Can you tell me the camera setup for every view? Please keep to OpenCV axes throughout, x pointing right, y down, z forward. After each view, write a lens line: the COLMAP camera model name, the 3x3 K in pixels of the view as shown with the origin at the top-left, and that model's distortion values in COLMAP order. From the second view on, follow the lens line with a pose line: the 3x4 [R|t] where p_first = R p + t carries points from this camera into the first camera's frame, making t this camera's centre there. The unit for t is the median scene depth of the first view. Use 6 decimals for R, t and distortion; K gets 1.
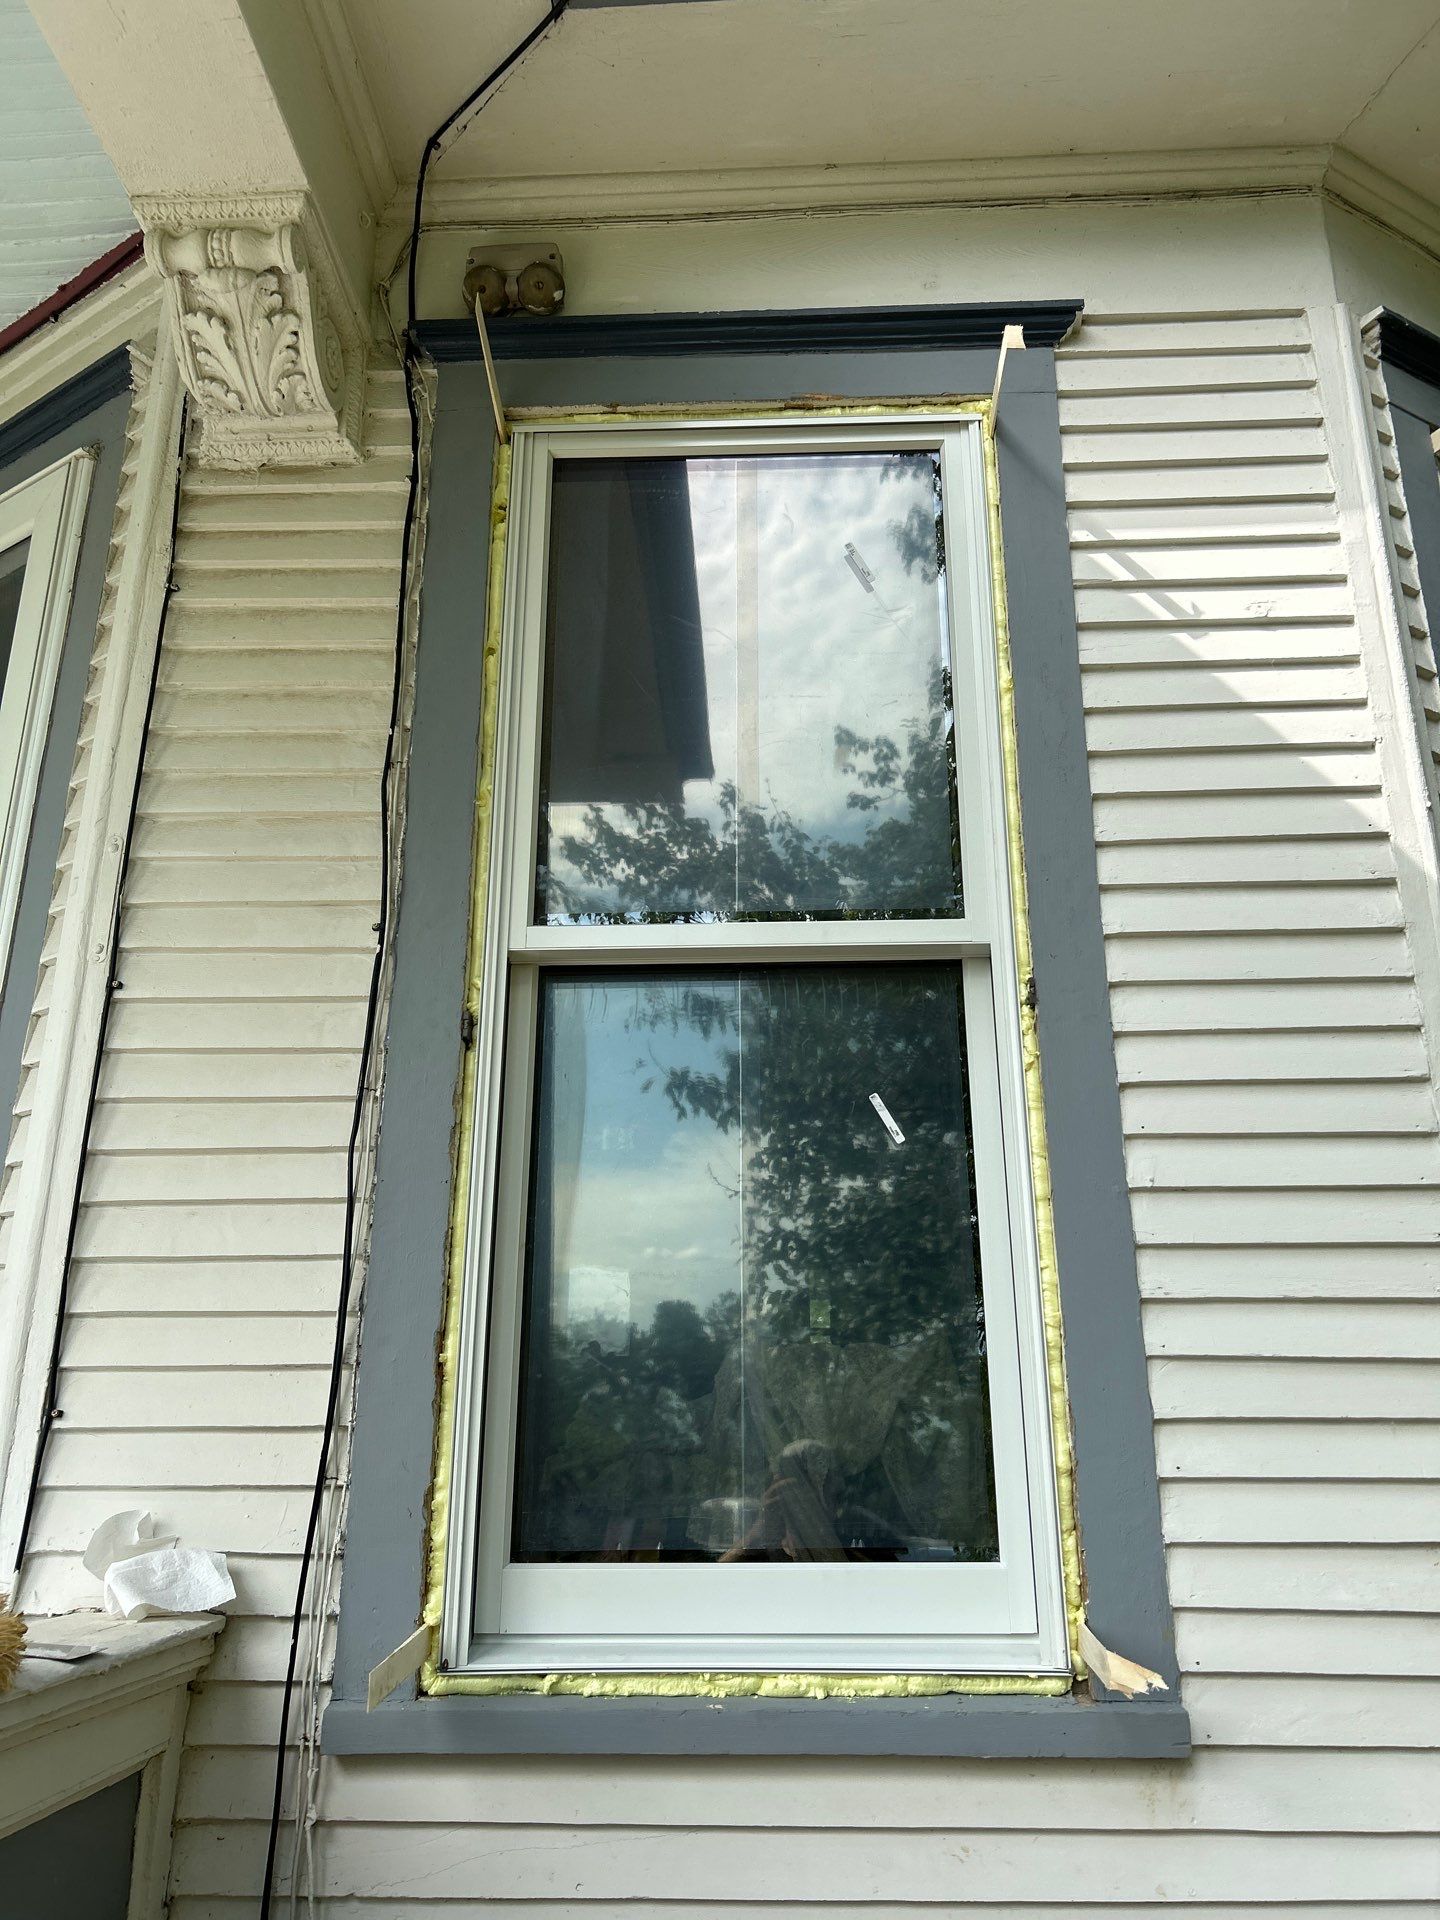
lens RADIAL K [[1437.7, 0, 732.4], [0, 1437.7, 956.5], [0, 0, 1]] dist [0.051373, -0.054712]
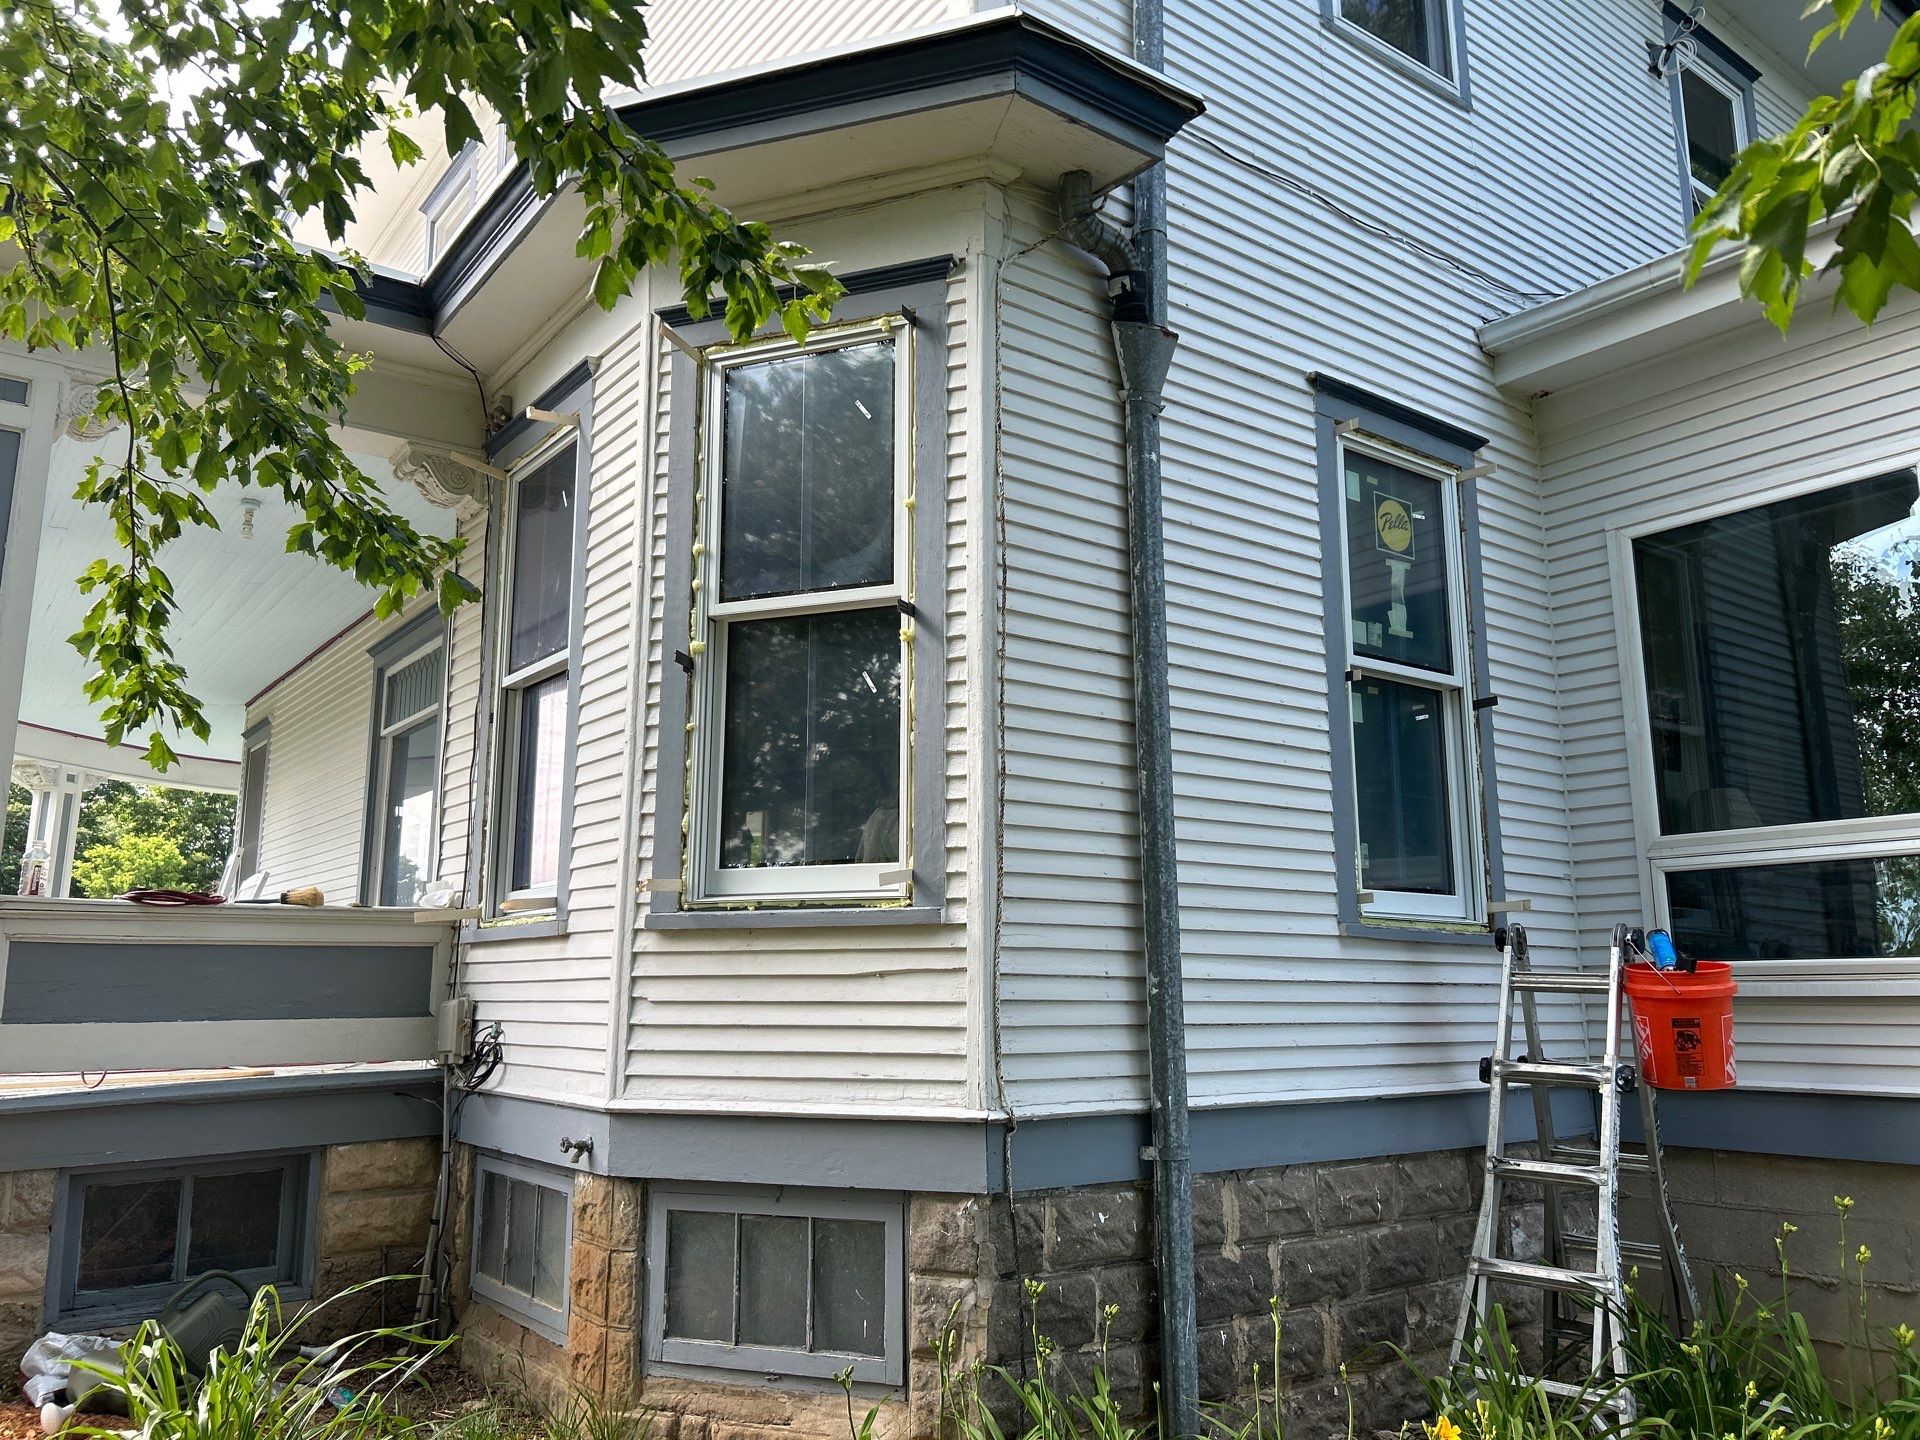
lens RADIAL K [[1437.1, 0, 950.4], [0, 1437.1, 716.6], [0, 0, 1]] dist [0.055578, -0.062406]
pose [[0.629711, -0.143010, -0.763552, 2.400699], [0.257109, 0.965881, 0.031136, 0.177402], [0.733048, -0.215923, 0.644995, -0.169947]]
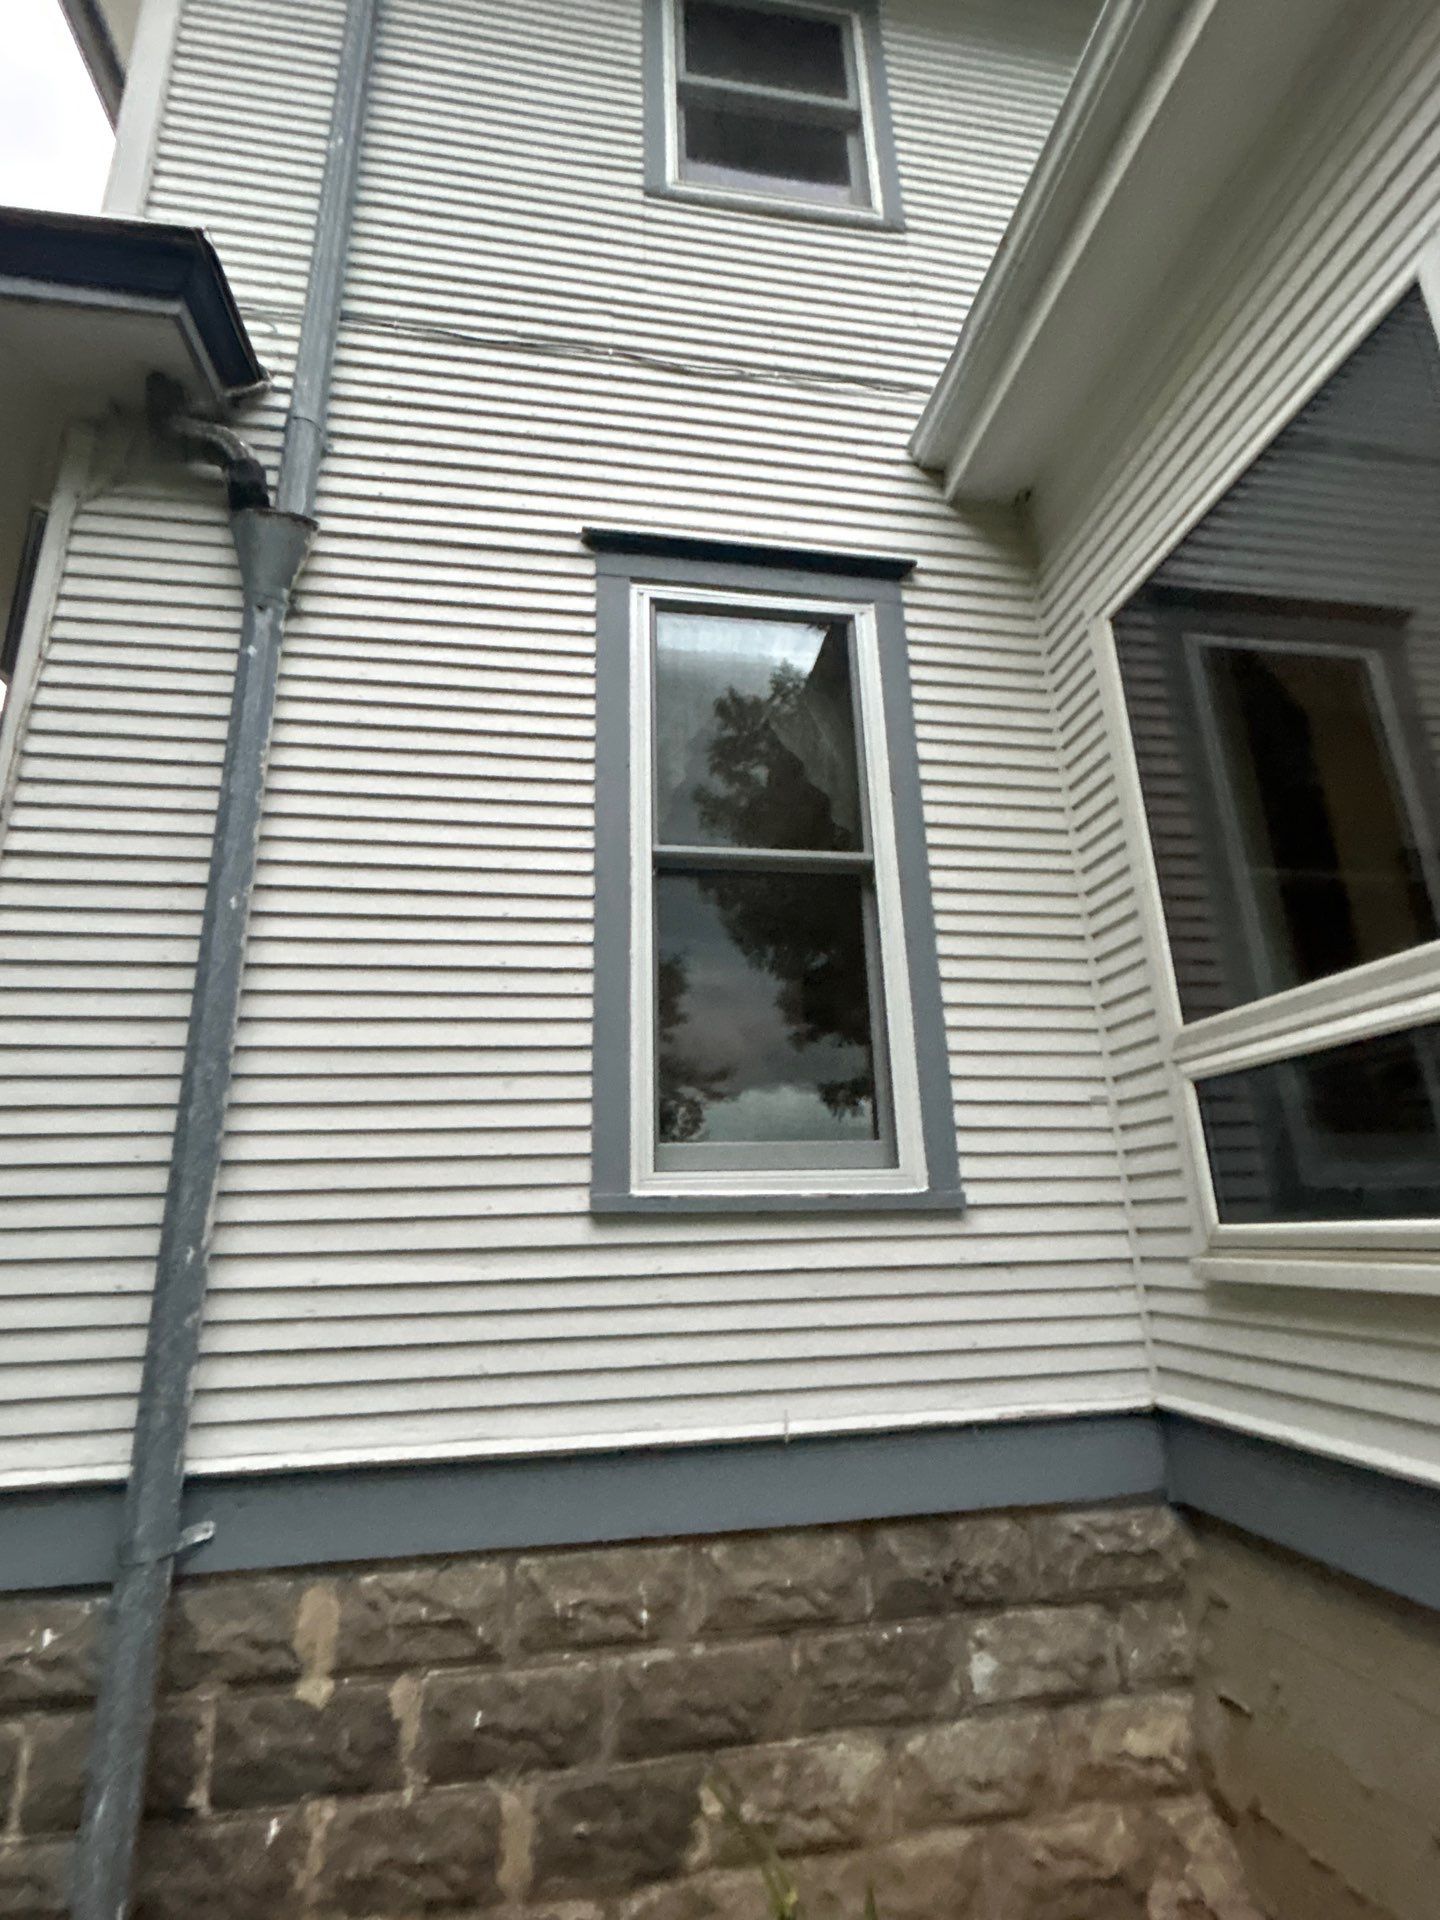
lens RADIAL K [[934.8, 0, 721.6], [0, 934.8, 956.0], [0, 0, 1]] dist [-0.003149, 0.005780]
pose [[0.202968, -0.280008, -0.938296, 2.126532], [0.353478, 0.914579, -0.196468, 0.740654], [0.913158, -0.291790, 0.284607, 1.609215]]
